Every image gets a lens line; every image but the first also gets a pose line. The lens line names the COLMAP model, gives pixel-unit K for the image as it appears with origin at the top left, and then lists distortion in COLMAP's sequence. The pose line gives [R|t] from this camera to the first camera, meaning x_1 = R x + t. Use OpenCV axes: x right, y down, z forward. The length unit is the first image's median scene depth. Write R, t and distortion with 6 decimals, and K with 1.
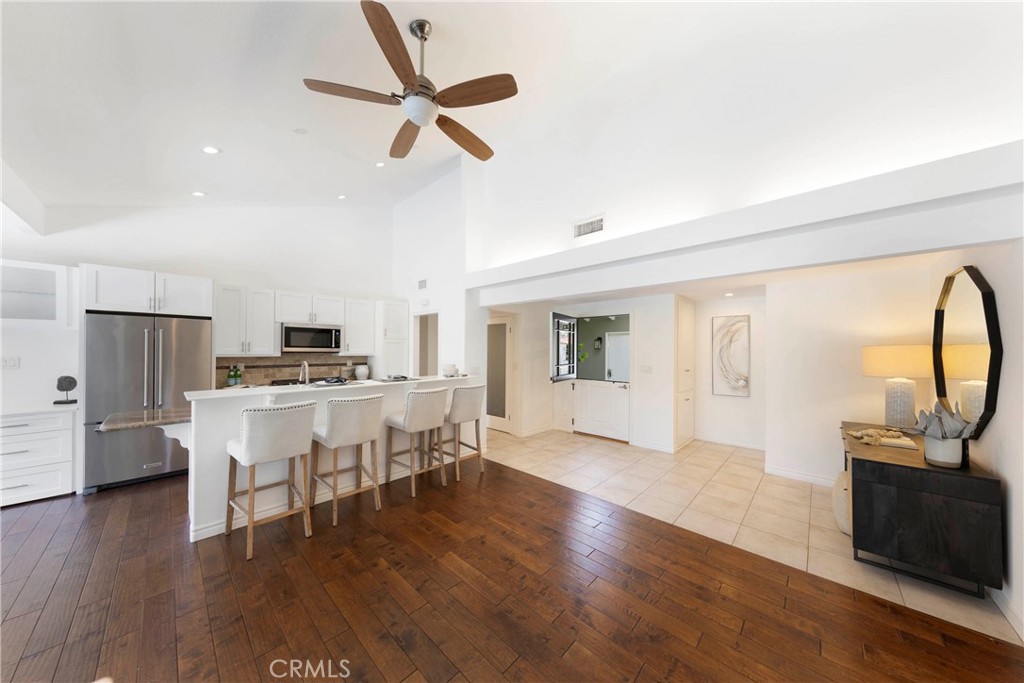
lens RADIAL K [[324.5, 0, 526.8], [0, 324.5, 345.0], [0, 0, 1]] dist [0.007666, -0.000454]
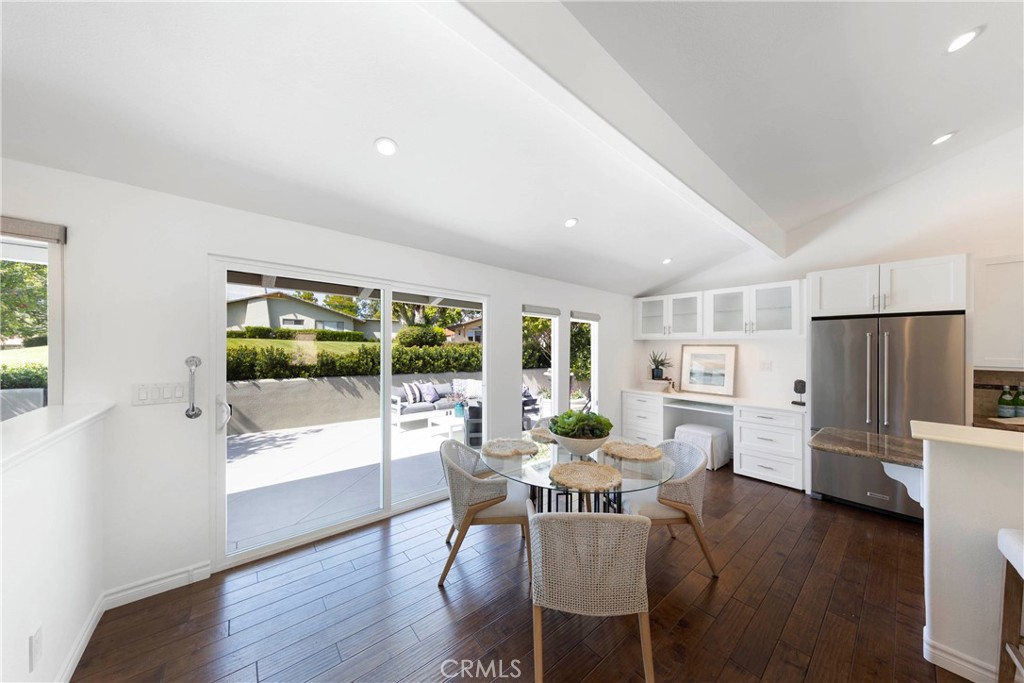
lens RADIAL K [[324.5, 0, 501.8], [0, 324.5, 349.8], [0, 0, 1]] dist [0.007666, -0.000454]
pose [[-0.156011, -0.004358, -0.987746, -0.149143], [-0.000755, 0.999991, -0.004293, -0.000397], [0.987755, 0.000076, -0.156013, 0.165136]]
